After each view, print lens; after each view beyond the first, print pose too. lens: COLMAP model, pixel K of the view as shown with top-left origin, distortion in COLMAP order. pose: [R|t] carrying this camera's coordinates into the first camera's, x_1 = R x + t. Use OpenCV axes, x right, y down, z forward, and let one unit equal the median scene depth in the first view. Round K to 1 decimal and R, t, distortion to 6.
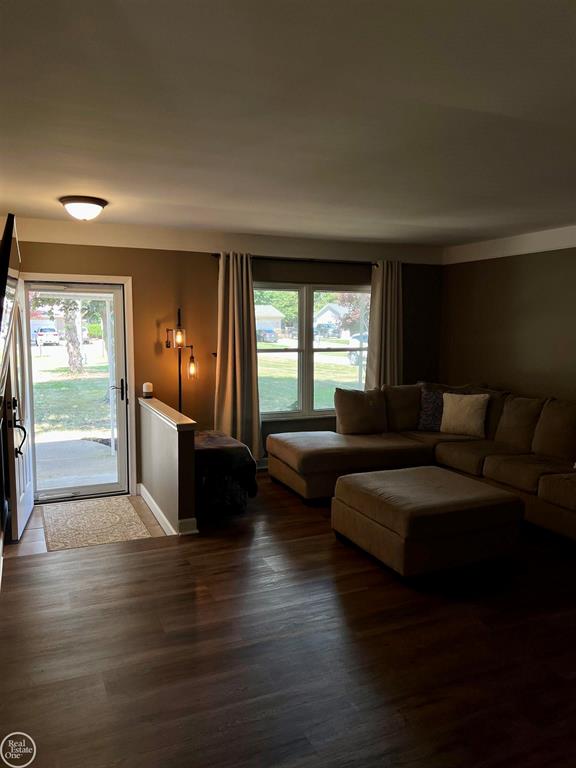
lens RADIAL K [[584.8, 0, 289.2], [0, 584.8, 383.5], [0, 0, 1]] dist [0.042021, -0.026344]
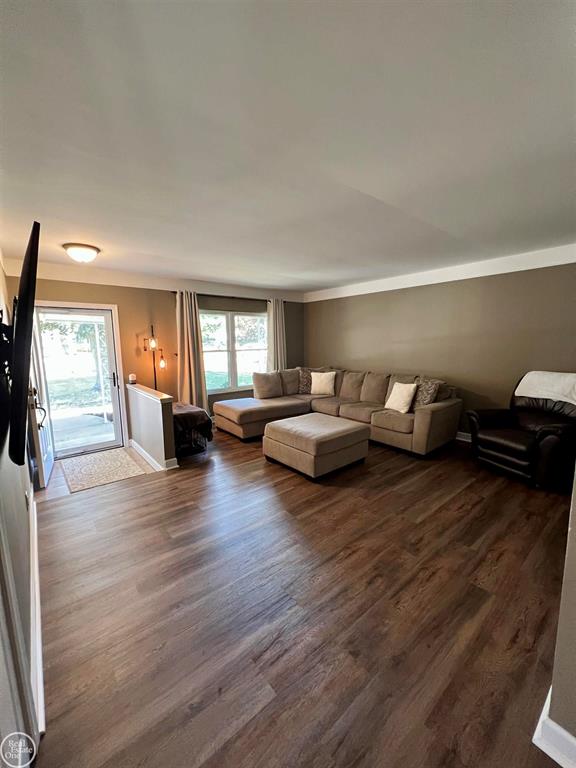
lens RADIAL K [[309.4, 0, 287.4], [0, 309.4, 381.8], [0, 0, 1]] dist [-0.000872, 0.000765]
pose [[0.961951, -0.052866, 0.268059, -0.072041], [0.045814, 0.998421, 0.032496, 0.011738], [-0.269354, -0.018979, 0.962854, 0.111872]]
